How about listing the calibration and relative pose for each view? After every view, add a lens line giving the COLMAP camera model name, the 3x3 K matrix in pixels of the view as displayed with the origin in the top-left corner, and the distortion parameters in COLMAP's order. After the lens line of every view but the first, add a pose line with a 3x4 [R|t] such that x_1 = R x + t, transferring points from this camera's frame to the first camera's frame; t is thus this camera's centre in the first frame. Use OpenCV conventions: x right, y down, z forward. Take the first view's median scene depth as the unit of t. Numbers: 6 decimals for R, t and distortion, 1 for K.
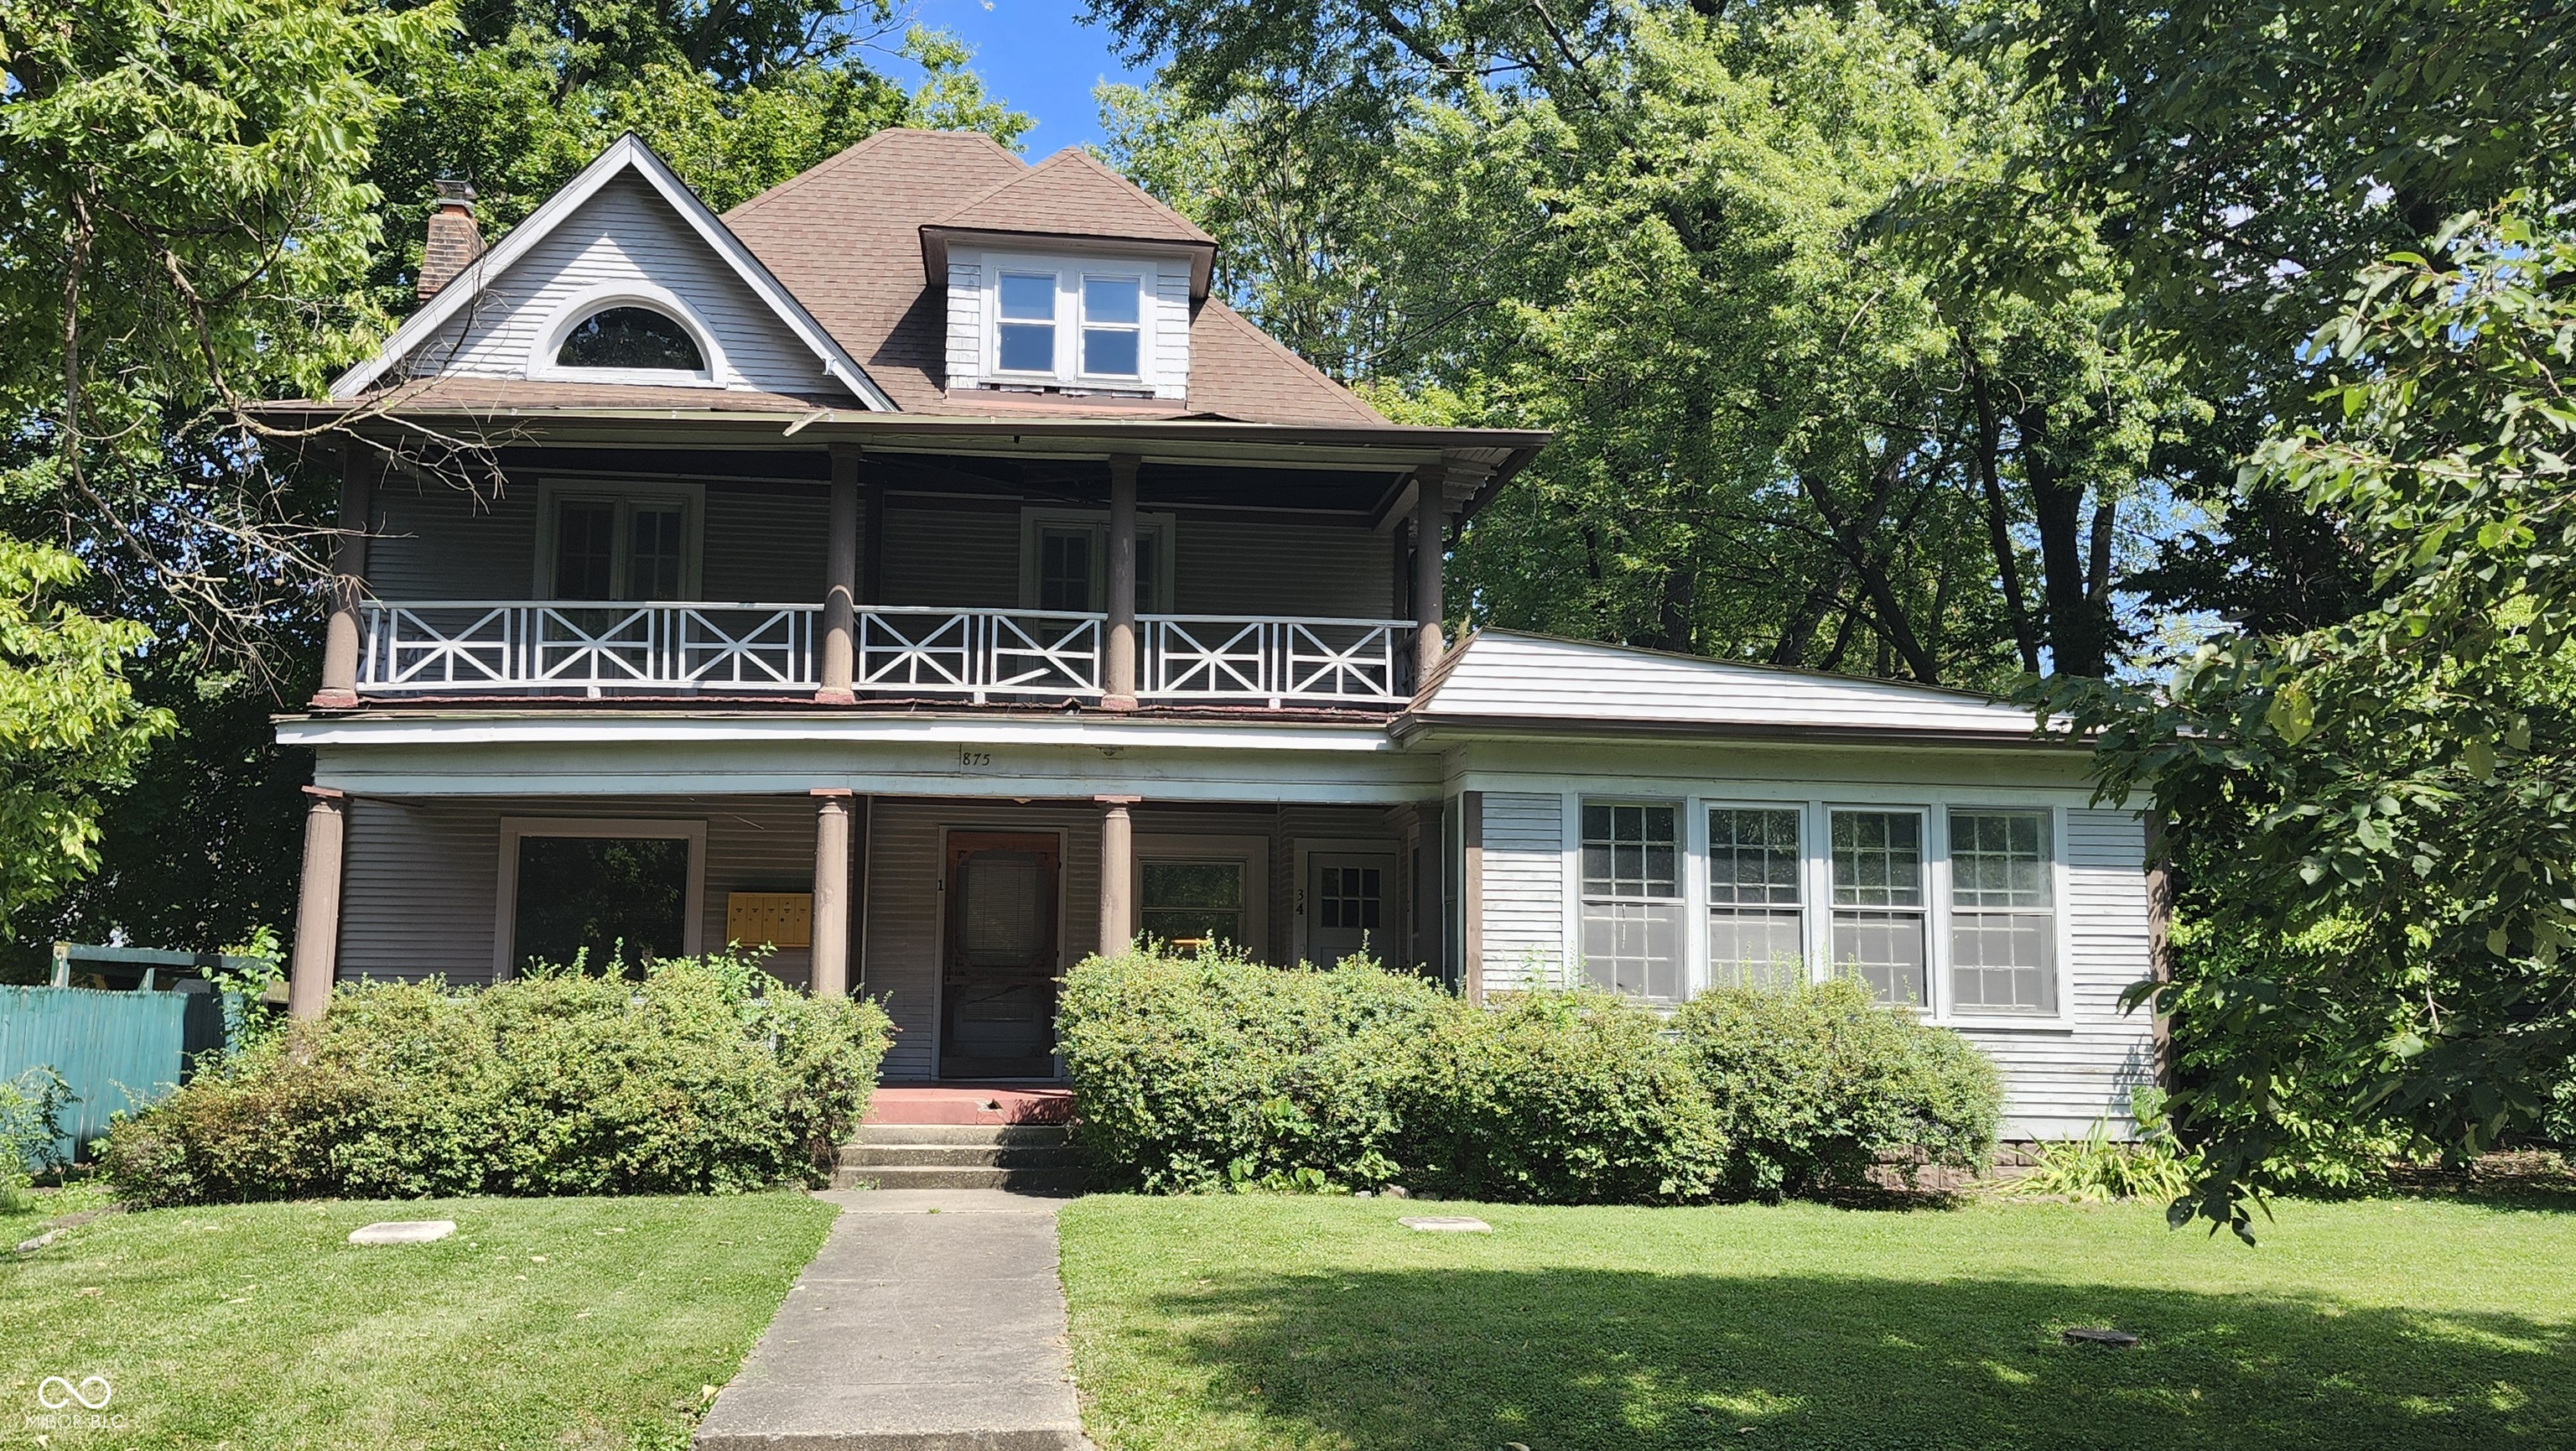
lens RADIAL K [[2567.6, 0, 1251.1], [0, 2567.6, 719.9], [0, 0, 1]] dist [0.158068, -0.266969]
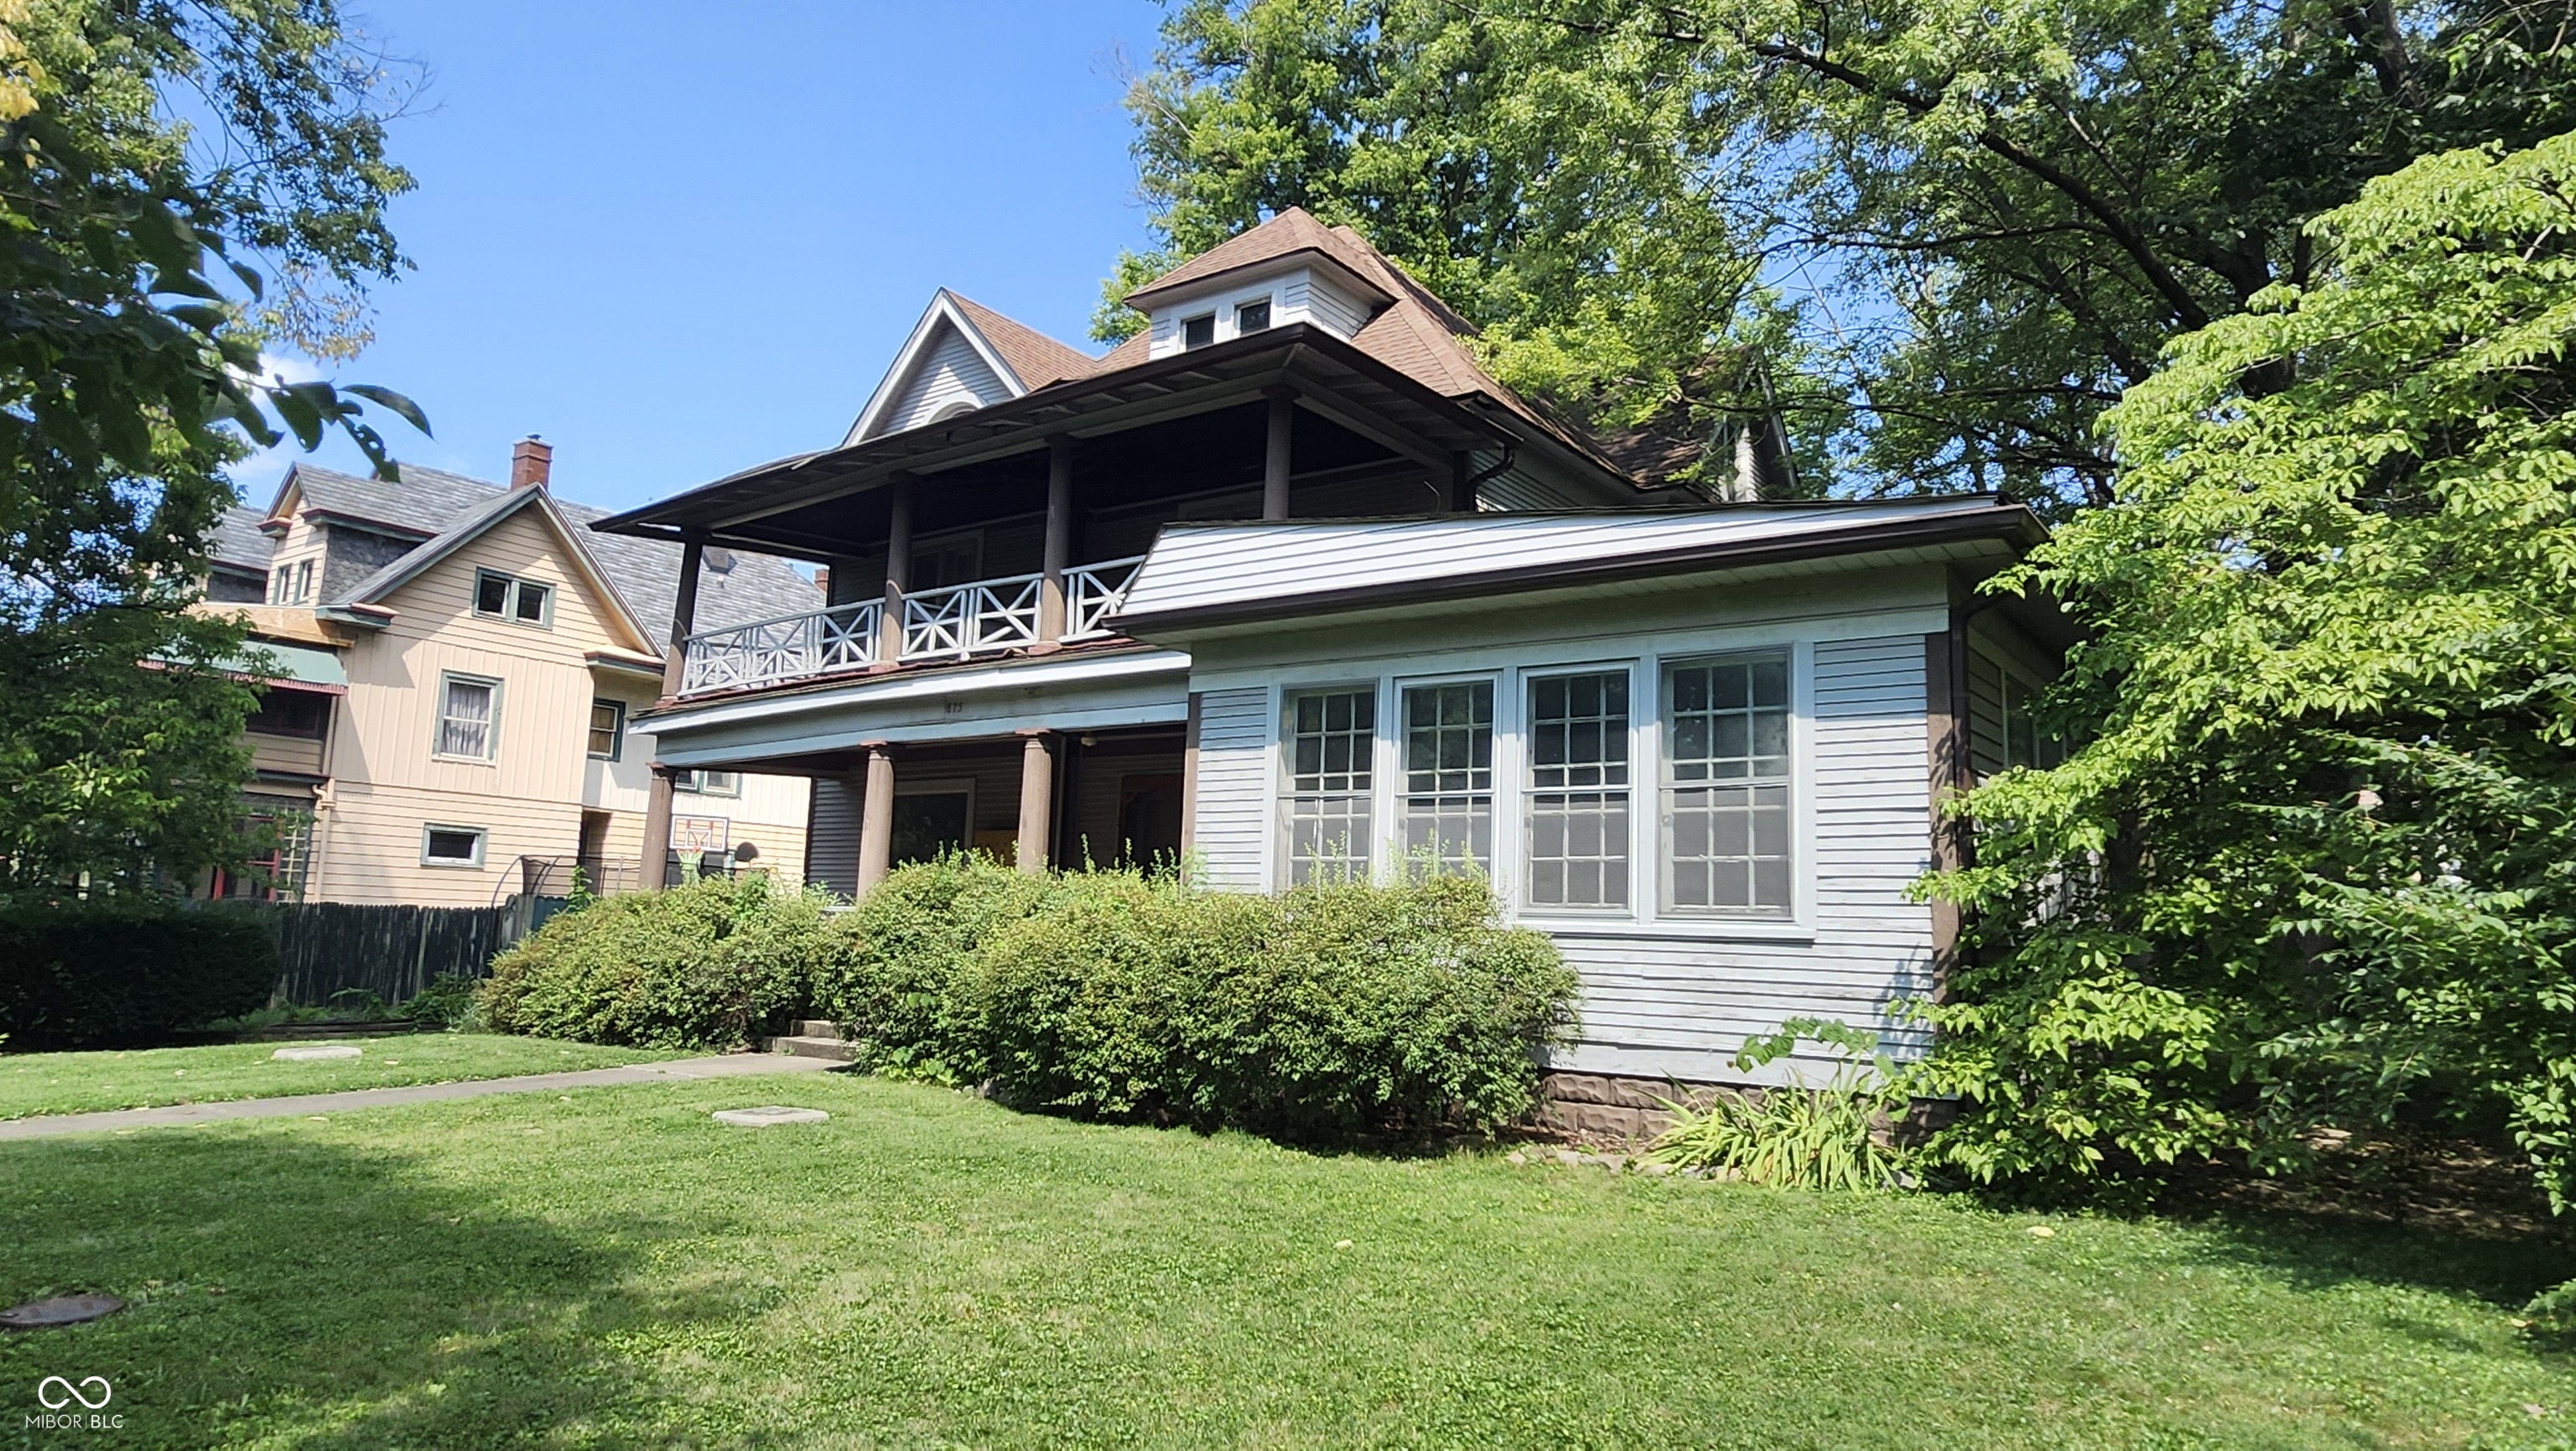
lens RADIAL K [[1595.2, 0, 1289.7], [0, 1595.2, 734.9], [0, 0, 1]] dist [-0.000612, 0.000392]
pose [[0.734434, -0.075697, -0.674446, 0.517839], [0.052589, 0.997120, -0.054646, 0.078467], [0.676640, 0.004666, 0.736299, 0.567178]]
